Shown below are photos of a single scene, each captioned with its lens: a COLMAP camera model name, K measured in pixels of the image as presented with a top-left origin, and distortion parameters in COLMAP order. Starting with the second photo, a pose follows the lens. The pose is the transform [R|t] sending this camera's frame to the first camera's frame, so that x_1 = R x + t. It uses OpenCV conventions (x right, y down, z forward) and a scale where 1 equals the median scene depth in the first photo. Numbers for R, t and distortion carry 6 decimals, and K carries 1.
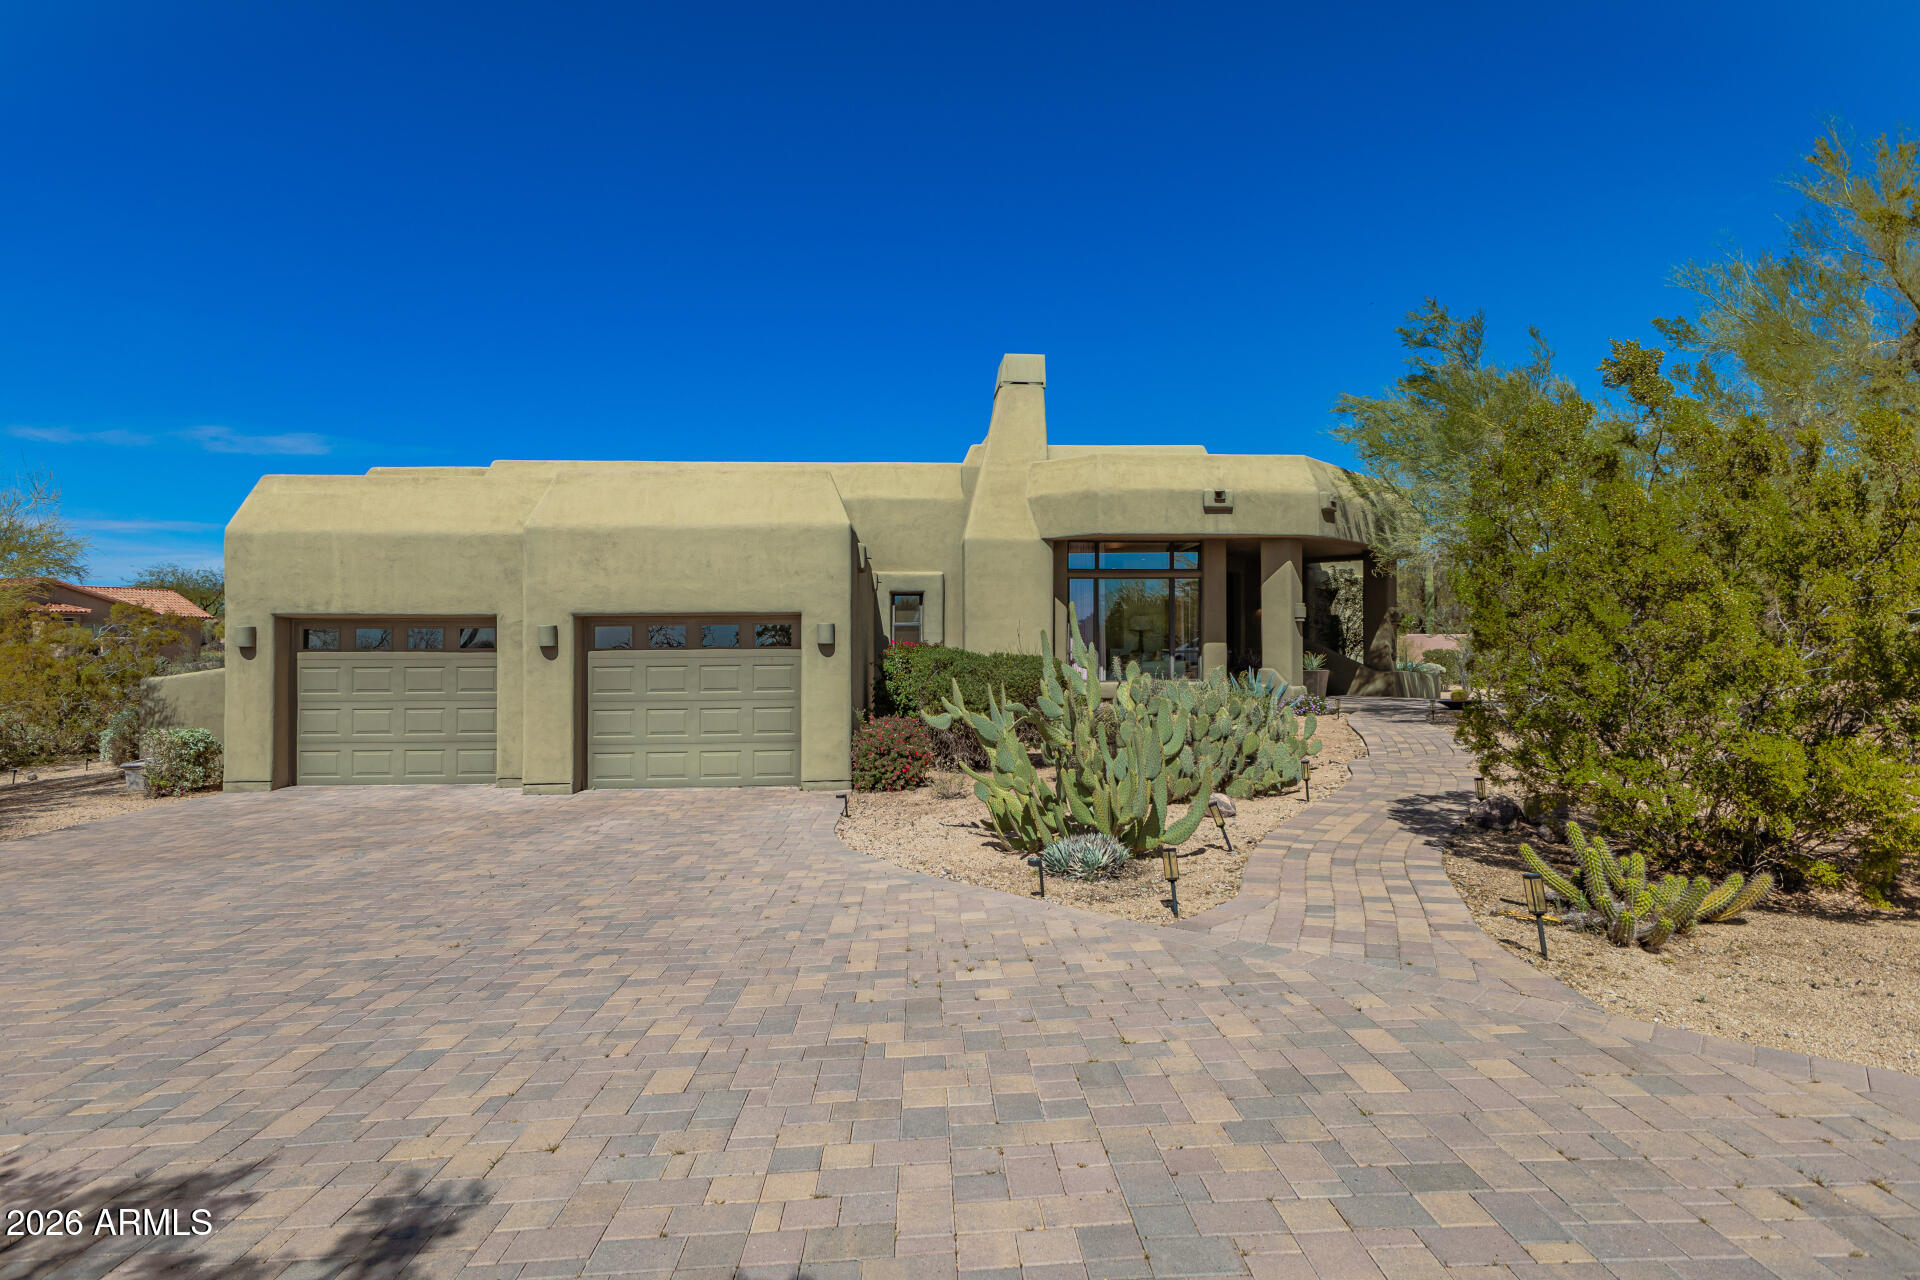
lens RADIAL K [[1040.9, 0, 960.7], [0, 1040.9, 636.7], [0, 0, 1]] dist [-0.005110, -0.000241]
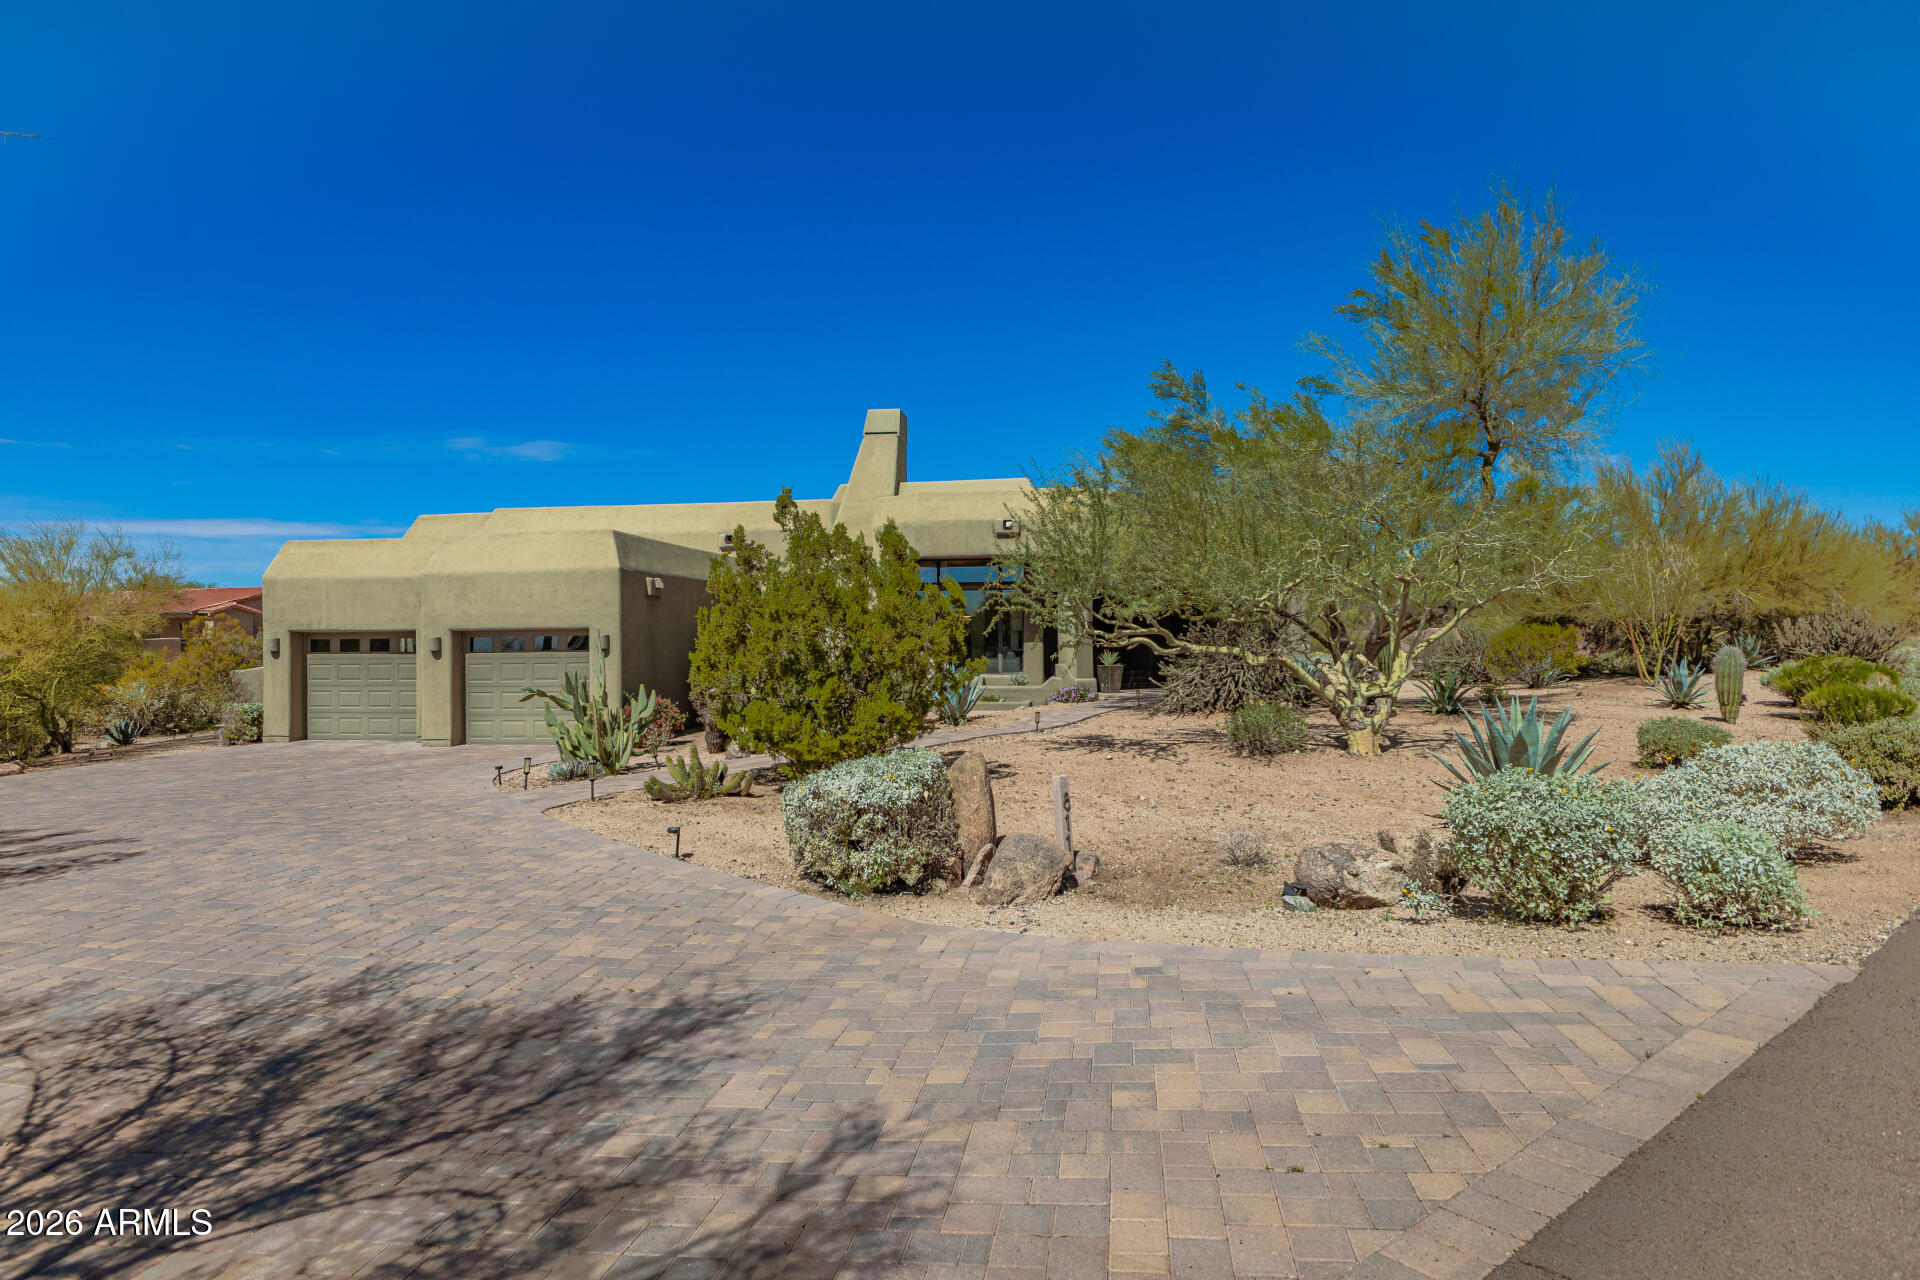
lens RADIAL K [[1114.8, 0, 960.2], [0, 1114.8, 647.9], [0, 0, 1]] dist [0.006246, 0.000752]
pose [[0.974975, -0.002301, -0.222304, 0.703983], [0.006118, 0.999845, 0.016481, -0.016858], [0.222232, -0.017428, 0.974838, -0.425493]]
